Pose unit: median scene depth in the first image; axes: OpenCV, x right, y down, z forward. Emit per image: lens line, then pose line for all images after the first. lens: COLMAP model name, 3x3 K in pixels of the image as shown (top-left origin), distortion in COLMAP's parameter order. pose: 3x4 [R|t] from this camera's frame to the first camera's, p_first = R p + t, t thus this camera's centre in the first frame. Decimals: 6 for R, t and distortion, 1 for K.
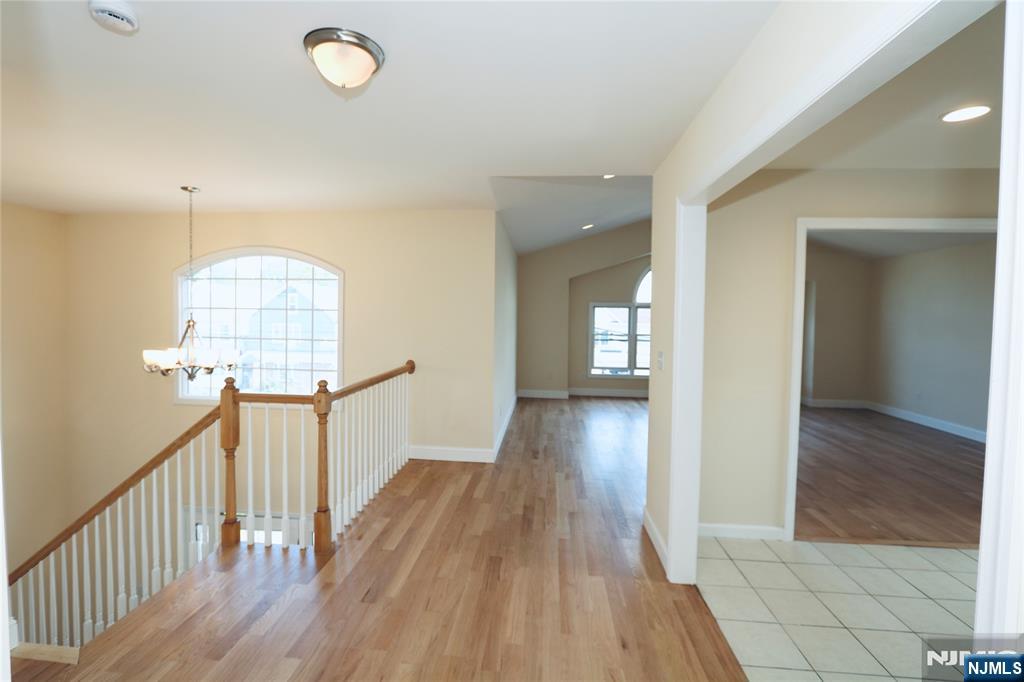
lens RADIAL K [[467.4, 0, 494.9], [0, 467.4, 330.9], [0, 0, 1]] dist [-0.019778, 0.003385]
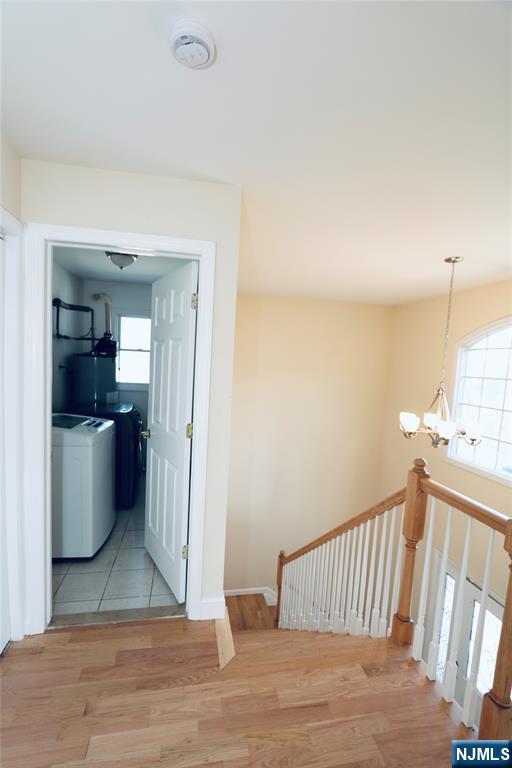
lens RADIAL K [[350.6, 0, 250.0], [0, 350.6, 393.7], [0, 0, 1]] dist [-0.019778, 0.003385]
pose [[0.290748, 0.082552, -0.953232, -0.043499], [-0.079827, 0.994890, 0.061812, -0.028152], [0.953464, 0.058122, 0.295852, 0.393116]]
